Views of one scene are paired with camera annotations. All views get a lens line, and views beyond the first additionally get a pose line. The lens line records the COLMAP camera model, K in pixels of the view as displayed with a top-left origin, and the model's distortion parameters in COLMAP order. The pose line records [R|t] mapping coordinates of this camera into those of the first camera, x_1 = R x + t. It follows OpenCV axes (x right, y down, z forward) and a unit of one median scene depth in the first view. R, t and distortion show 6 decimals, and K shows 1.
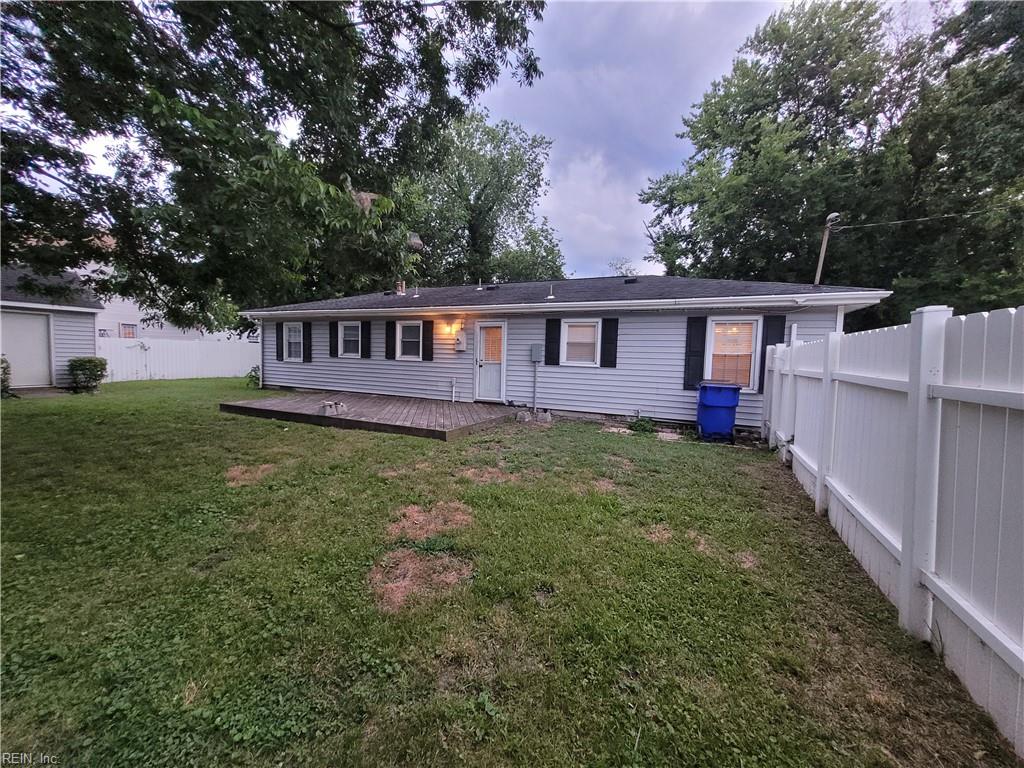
lens RADIAL K [[399.4, 0, 512.0], [0, 399.4, 384.0], [0, 0, 1]] dist [0.000440, 0.000366]
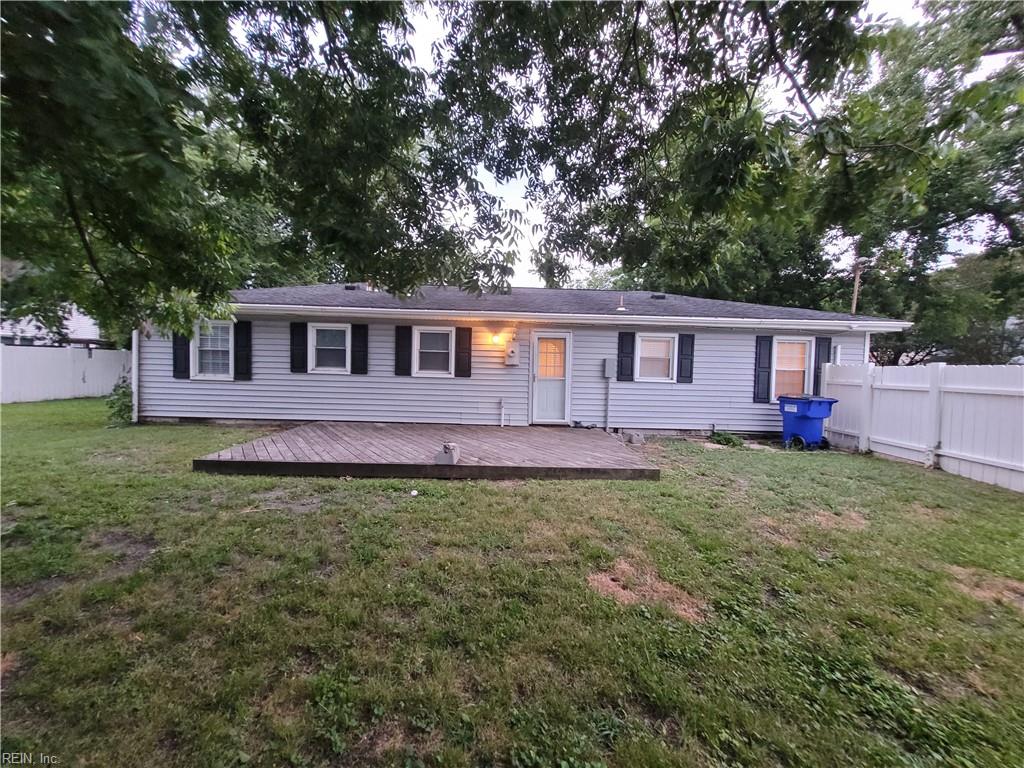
lens RADIAL K [[399.4, 0, 512.0], [0, 399.4, 384.0], [0, 0, 1]] dist [0.000440, 0.000366]
pose [[0.899726, -0.022425, 0.435879, -0.665580], [0.029281, 0.999531, -0.009019, -0.048427], [-0.435472, 0.020877, 0.899960, 0.328862]]
